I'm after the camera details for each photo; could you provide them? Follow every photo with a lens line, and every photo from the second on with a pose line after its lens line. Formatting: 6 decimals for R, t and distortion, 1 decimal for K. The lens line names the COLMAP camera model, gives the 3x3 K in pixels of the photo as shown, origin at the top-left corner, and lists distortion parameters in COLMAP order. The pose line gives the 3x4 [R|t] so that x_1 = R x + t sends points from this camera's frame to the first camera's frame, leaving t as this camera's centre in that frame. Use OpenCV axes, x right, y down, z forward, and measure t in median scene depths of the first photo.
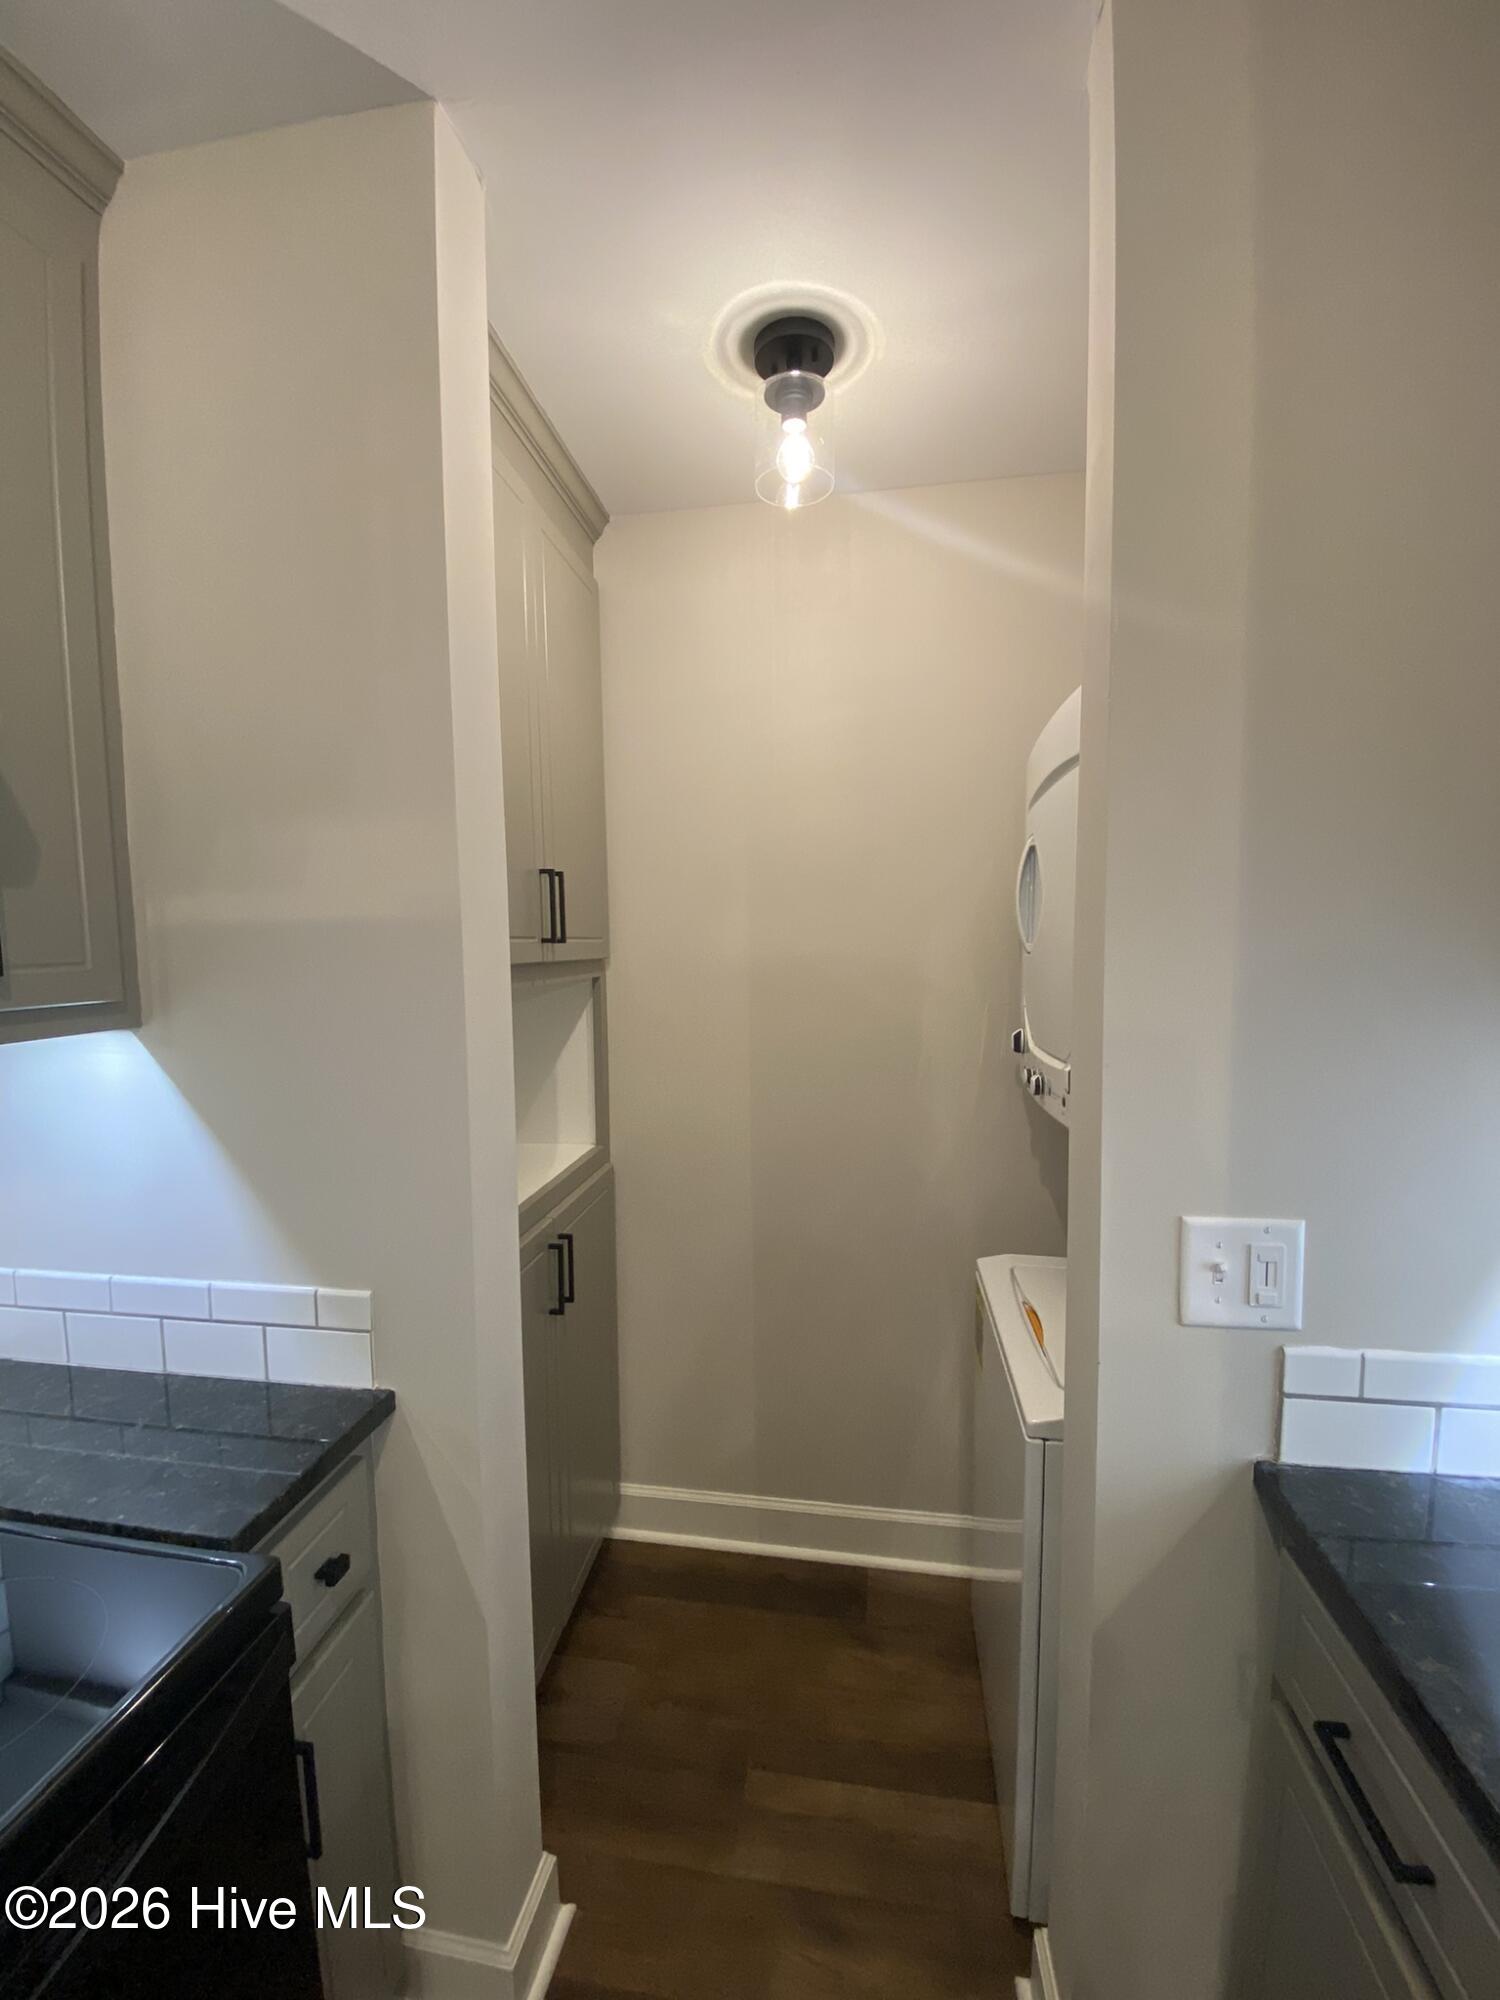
lens RADIAL K [[794.7, 0, 778.9], [0, 794.7, 1007.9], [0, 0, 1]] dist [0.015728, -0.016900]
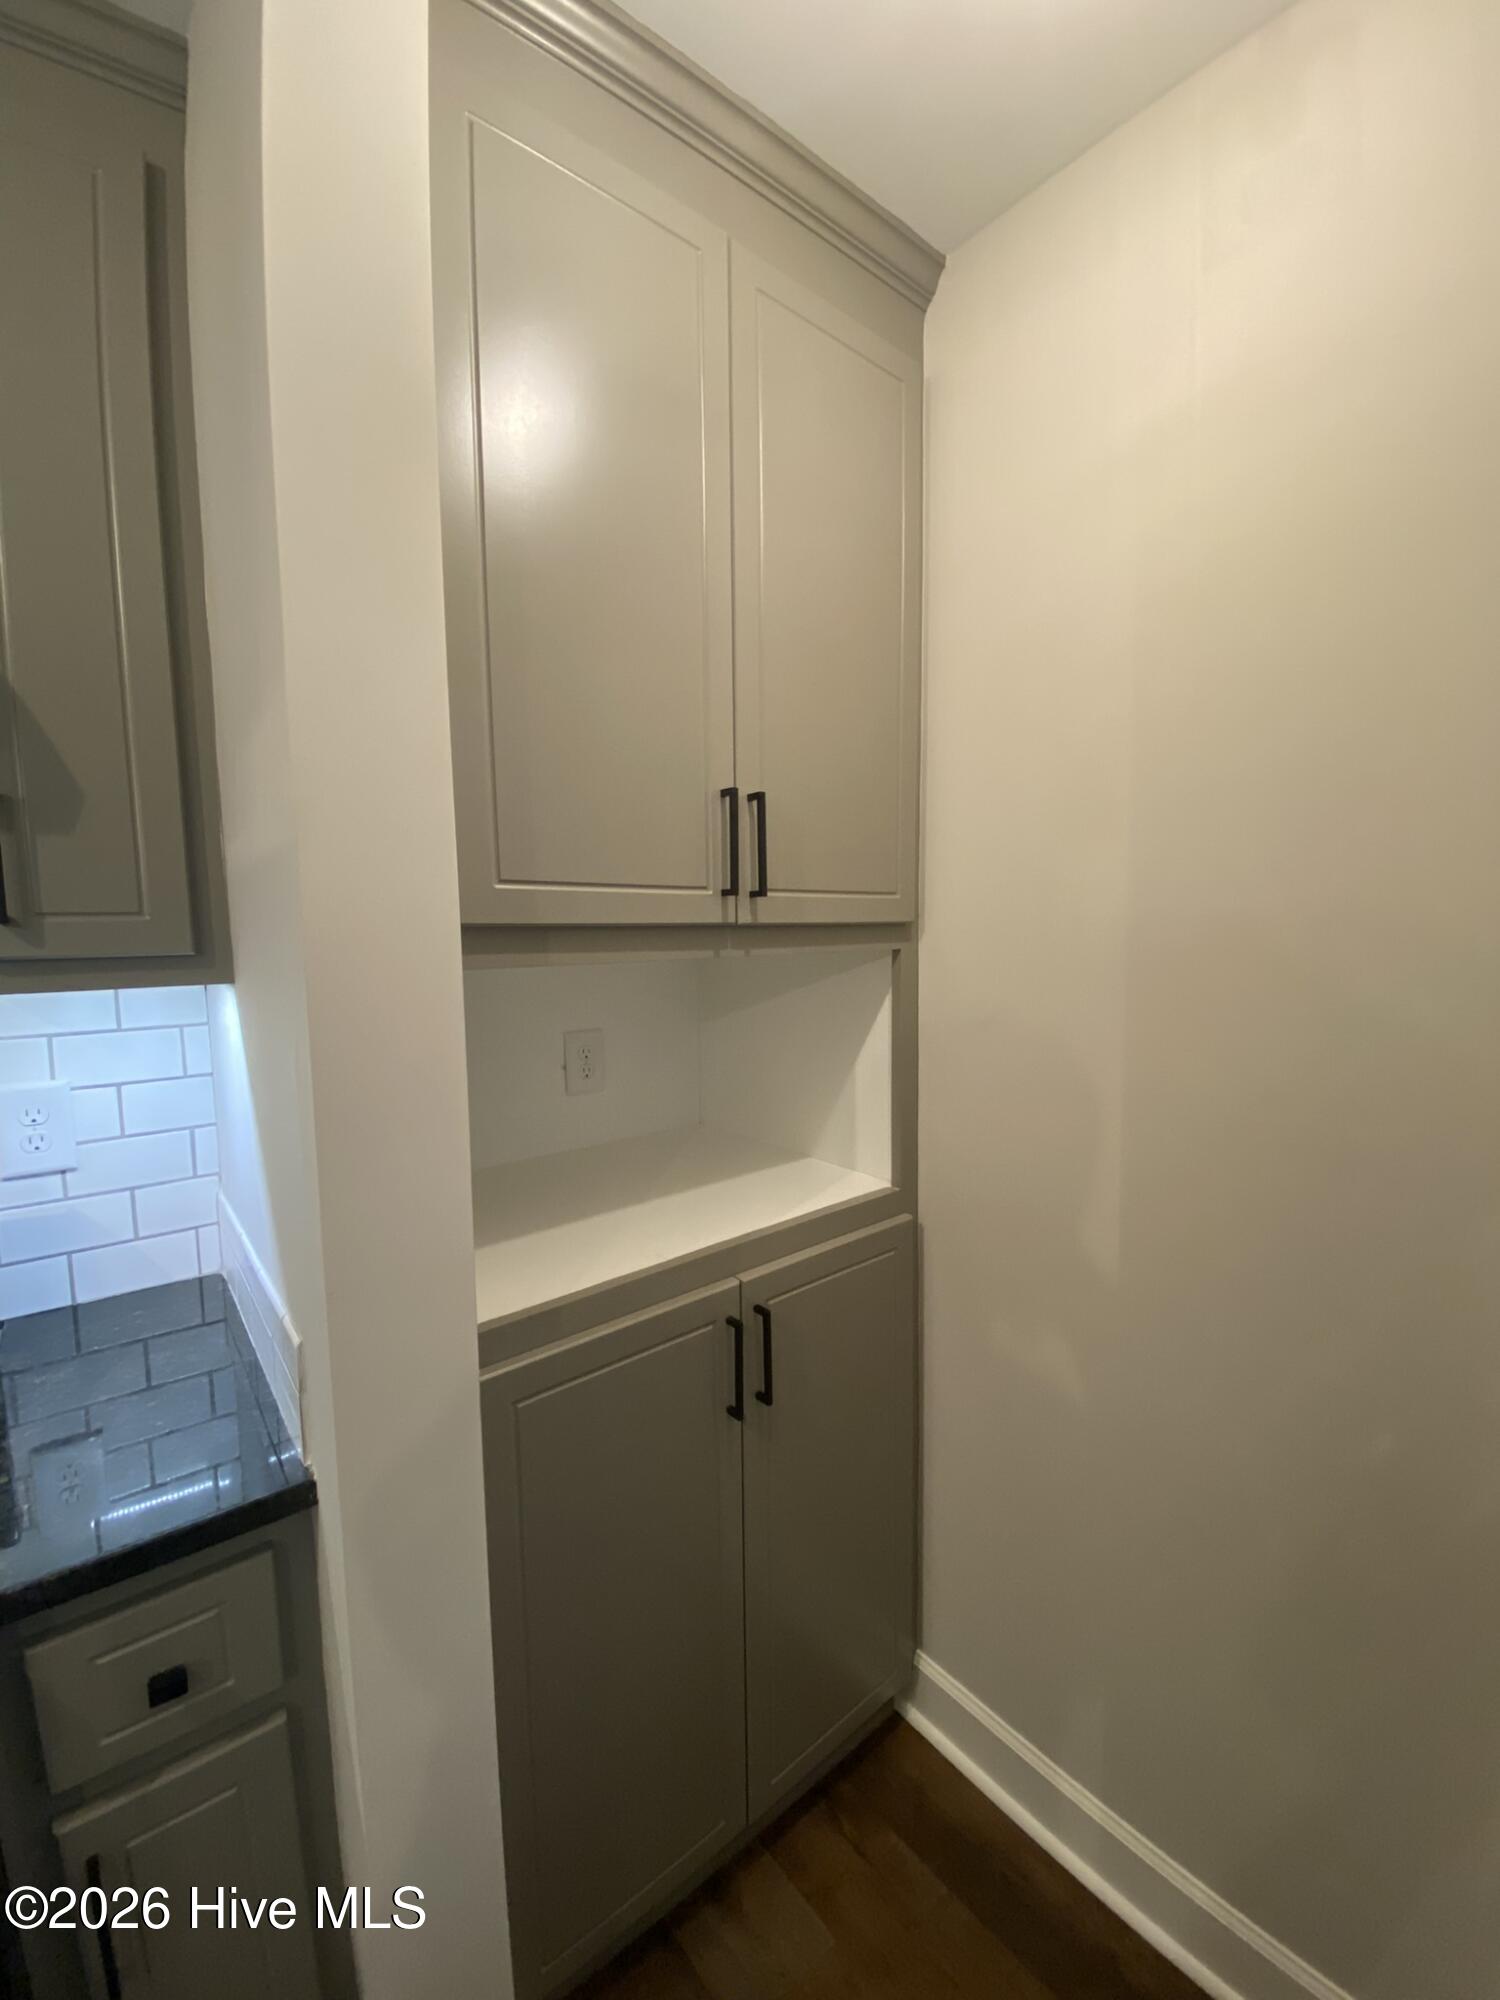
lens RADIAL K [[838.1, 0, 748.7], [0, 838.1, 984.5], [0, 0, 1]] dist [0.008907, -0.013884]
pose [[0.730522, 0.072623, -0.679017, 0.186725], [-0.063433, 0.997247, 0.038414, -0.028424], [0.679937, 0.015010, 0.733117, 0.388431]]
